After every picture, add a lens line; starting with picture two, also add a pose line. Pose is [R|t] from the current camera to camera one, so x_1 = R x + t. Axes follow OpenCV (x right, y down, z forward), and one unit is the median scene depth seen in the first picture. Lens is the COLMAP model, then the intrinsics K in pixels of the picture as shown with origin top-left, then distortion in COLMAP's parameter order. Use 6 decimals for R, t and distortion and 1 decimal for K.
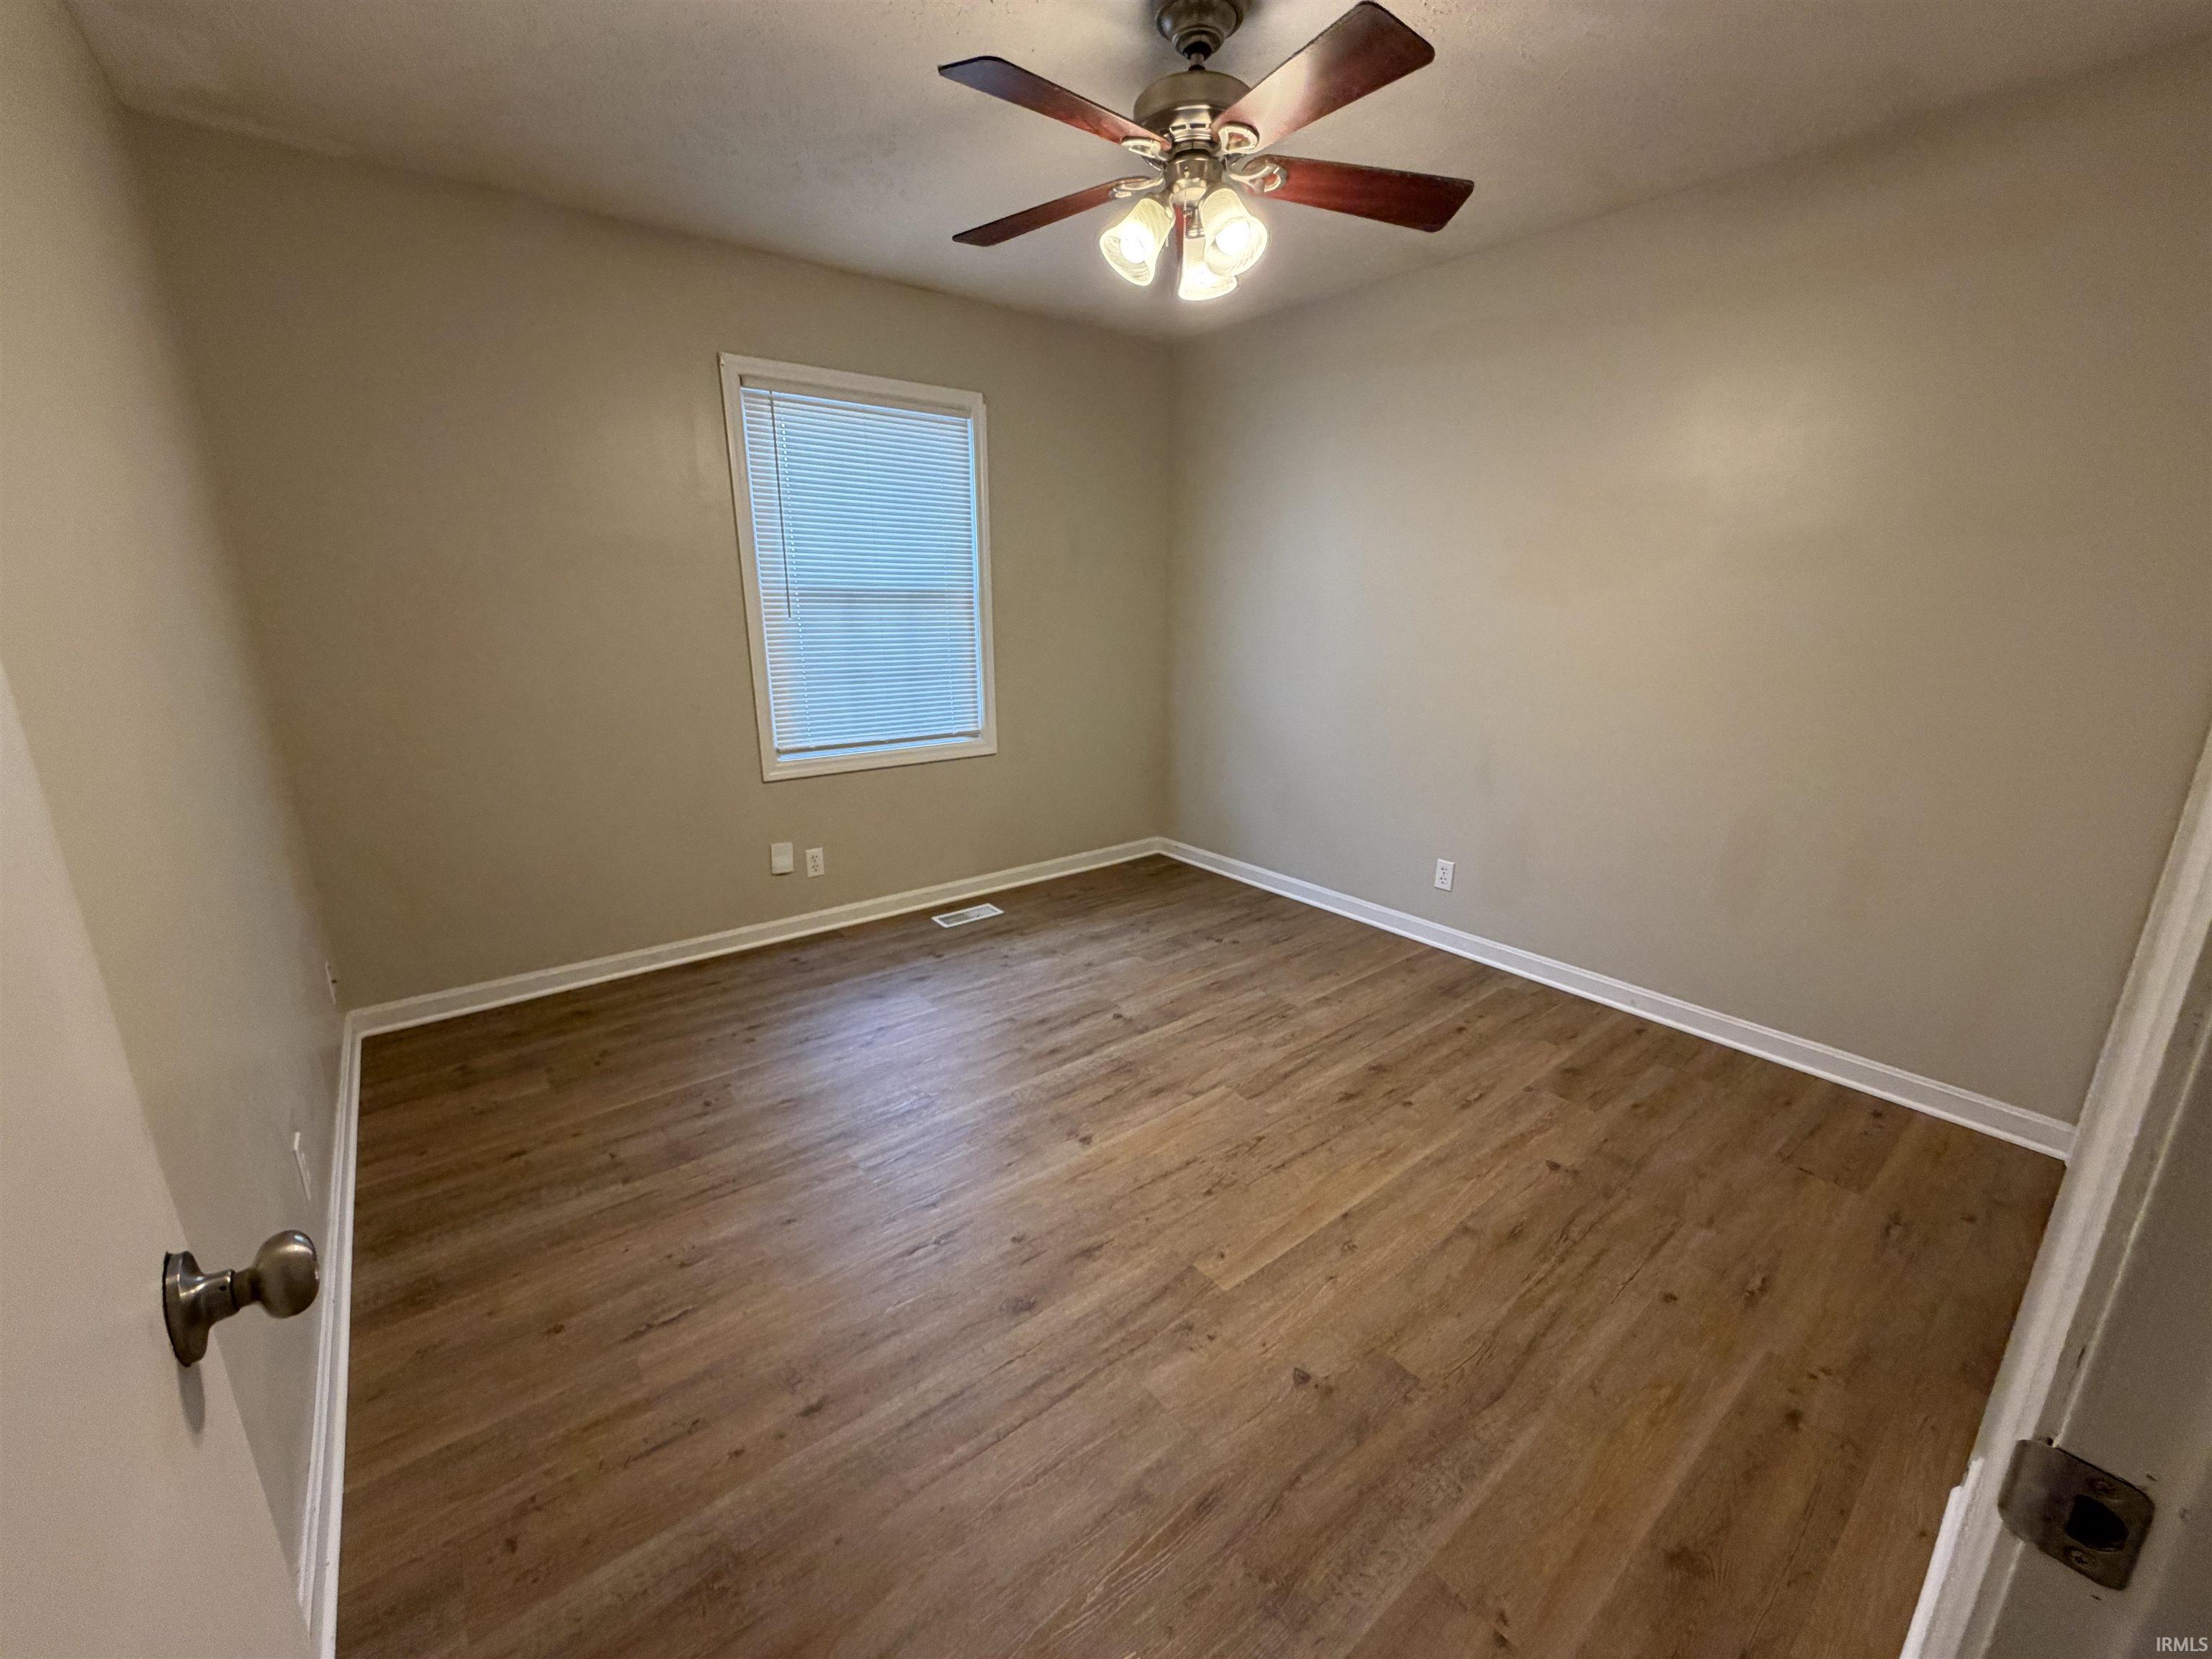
lens RADIAL K [[881.9, 0, 1103.5], [0, 881.9, 833.2], [0, 0, 1]] dist [-0.002793, -0.000010]
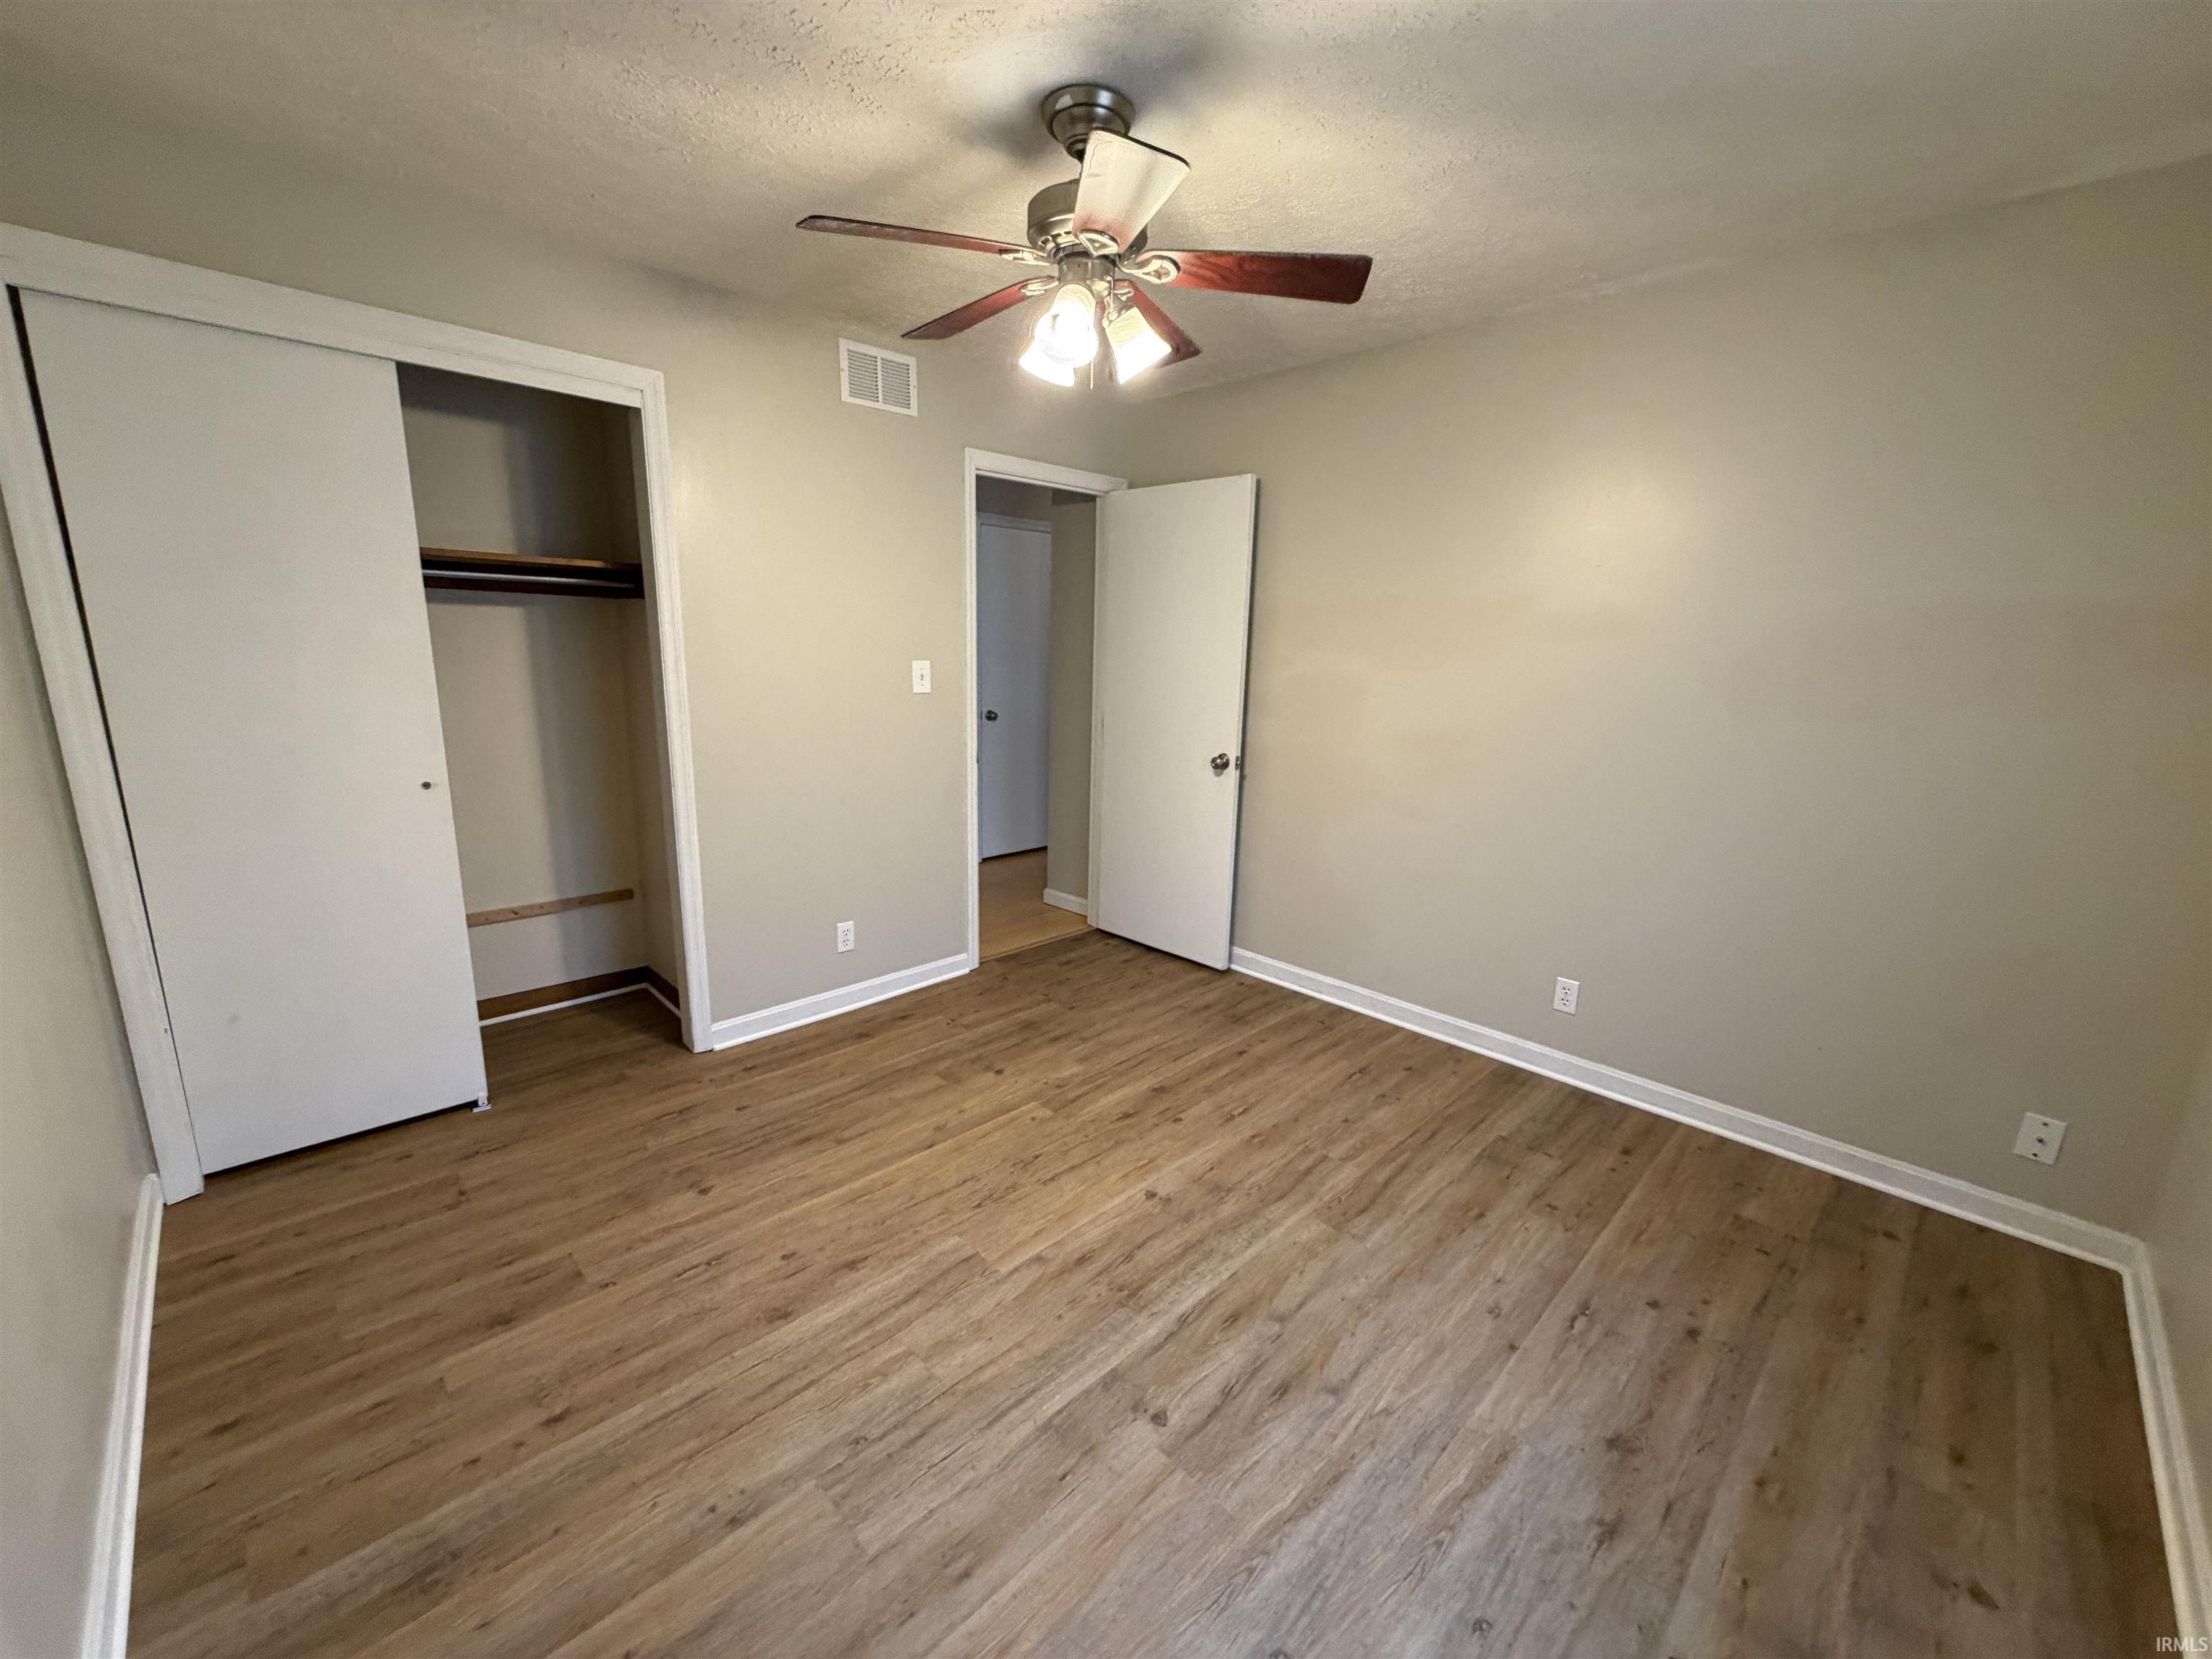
lens RADIAL K [[881.9, 0, 1101.8], [0, 881.9, 827.4], [0, 0, 1]] dist [-0.002793, -0.000010]
pose [[-0.994150, -0.007428, -0.107749, 0.139700], [-0.056056, 0.888231, 0.455965, -0.459989], [0.092319, 0.459338, -0.883451, 1.584082]]
